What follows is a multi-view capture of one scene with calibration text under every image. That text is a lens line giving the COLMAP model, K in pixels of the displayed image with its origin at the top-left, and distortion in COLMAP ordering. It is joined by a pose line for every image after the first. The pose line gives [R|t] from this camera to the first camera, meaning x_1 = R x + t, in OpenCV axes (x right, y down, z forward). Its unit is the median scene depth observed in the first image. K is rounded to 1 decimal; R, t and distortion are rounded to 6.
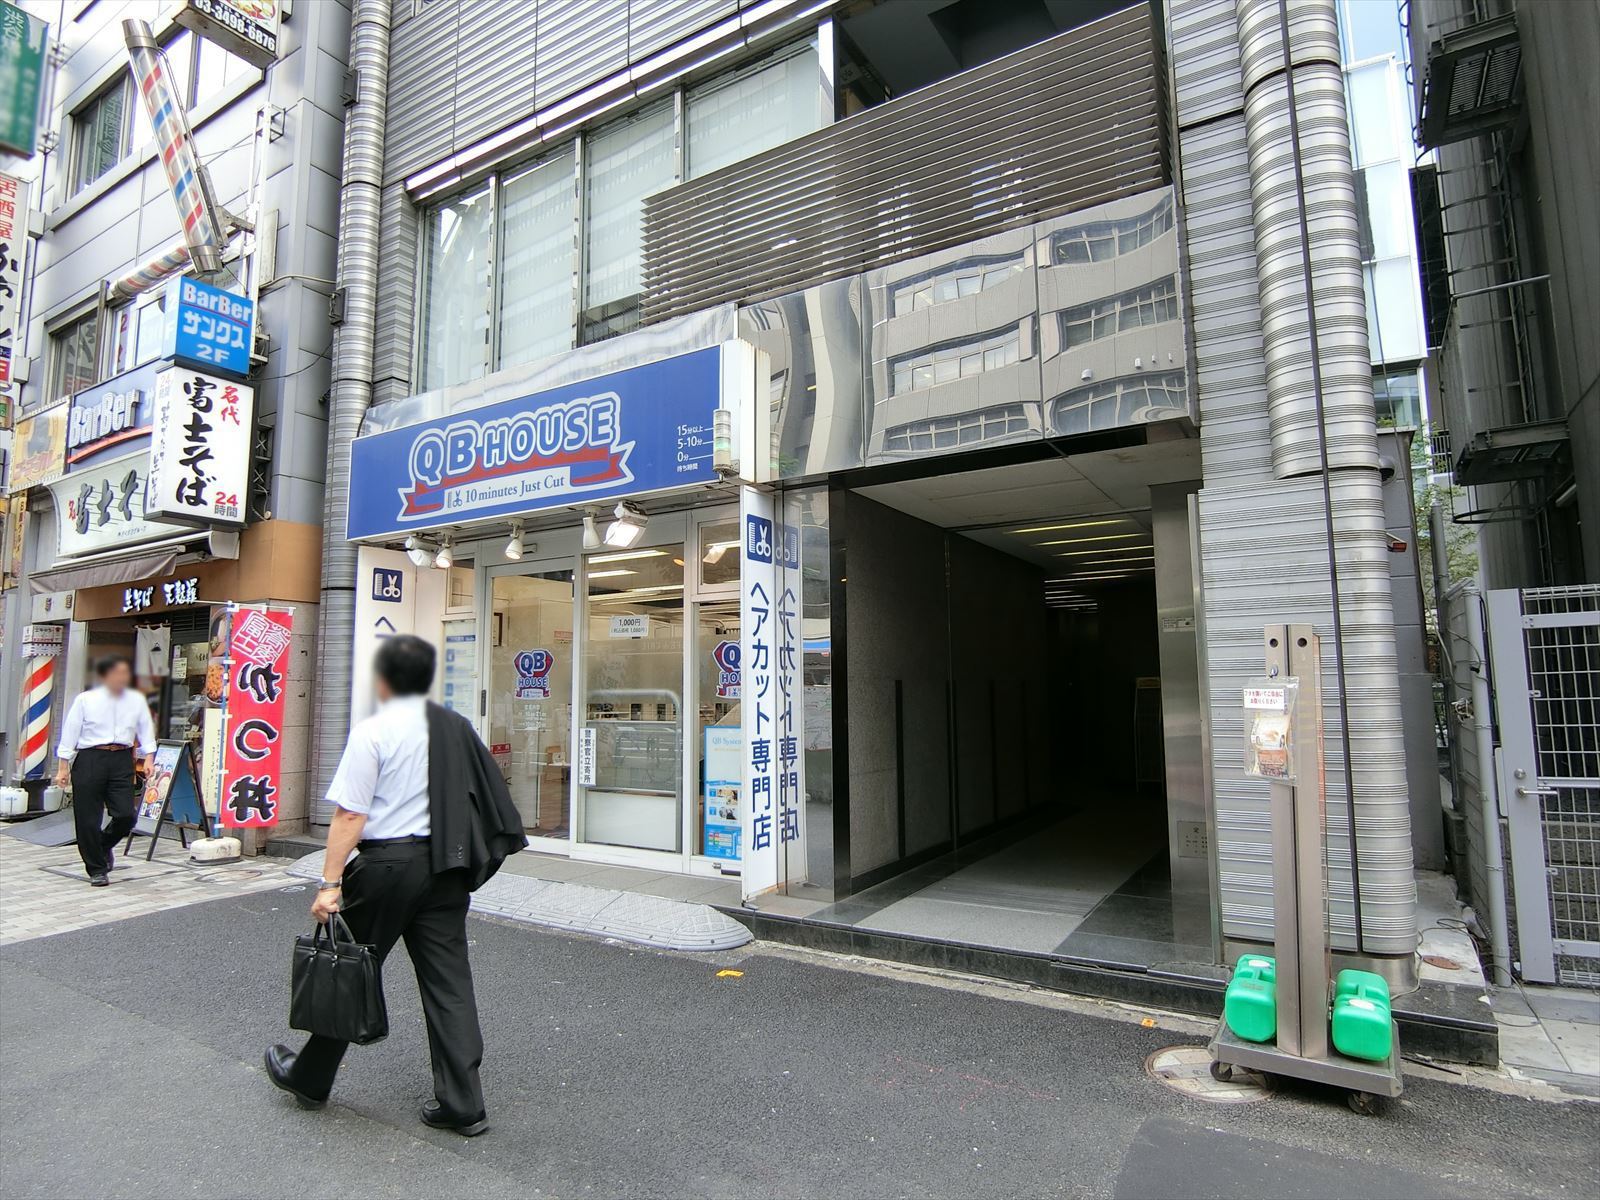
lens RADIAL K [[885.4, 0, 798.3], [0, 885.4, 592.9], [0, 0, 1]] dist [-0.032662, 0.002274]
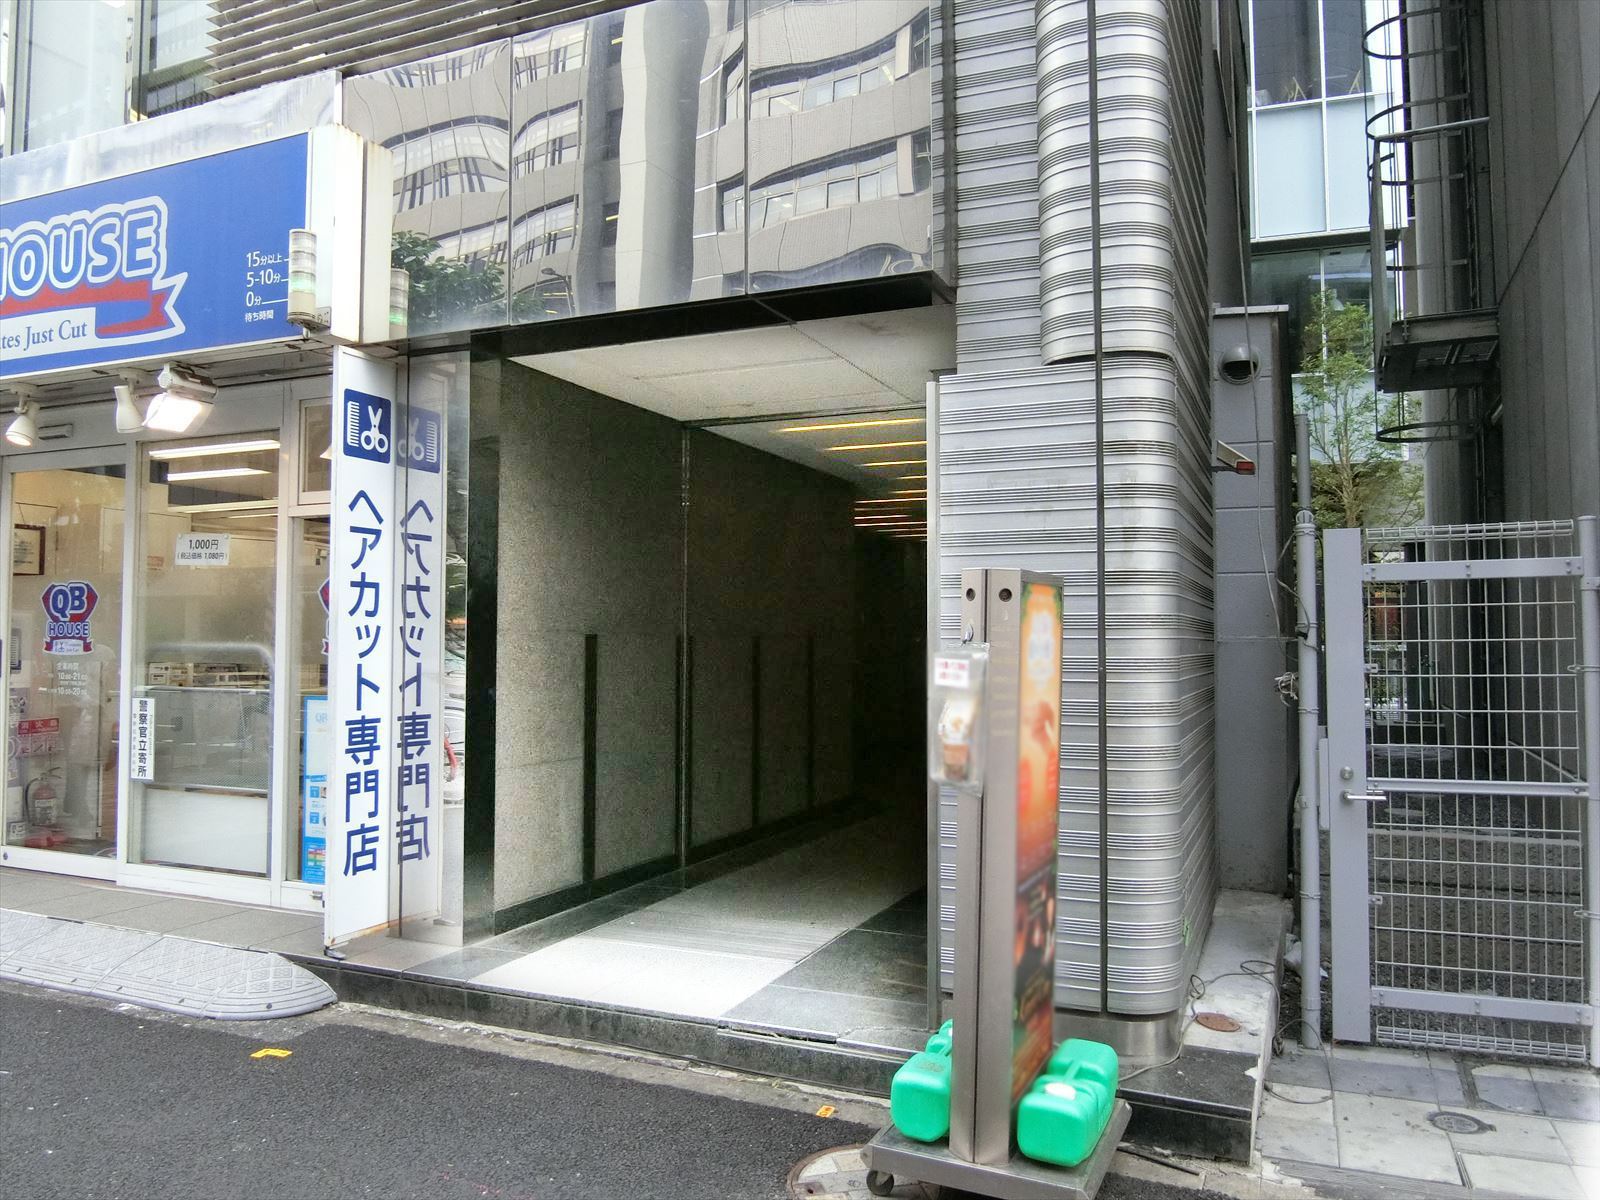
lens RADIAL K [[1197.0, 0, 797.6], [0, 1197.0, 597.0], [0, 0, 1]] dist [-0.034405, 0.002159]
pose [[0.990647, 0.017548, 0.135318, 0.181004], [-0.027252, 0.997161, 0.070197, -0.003412], [-0.133702, -0.073228, 0.988312, 0.042541]]
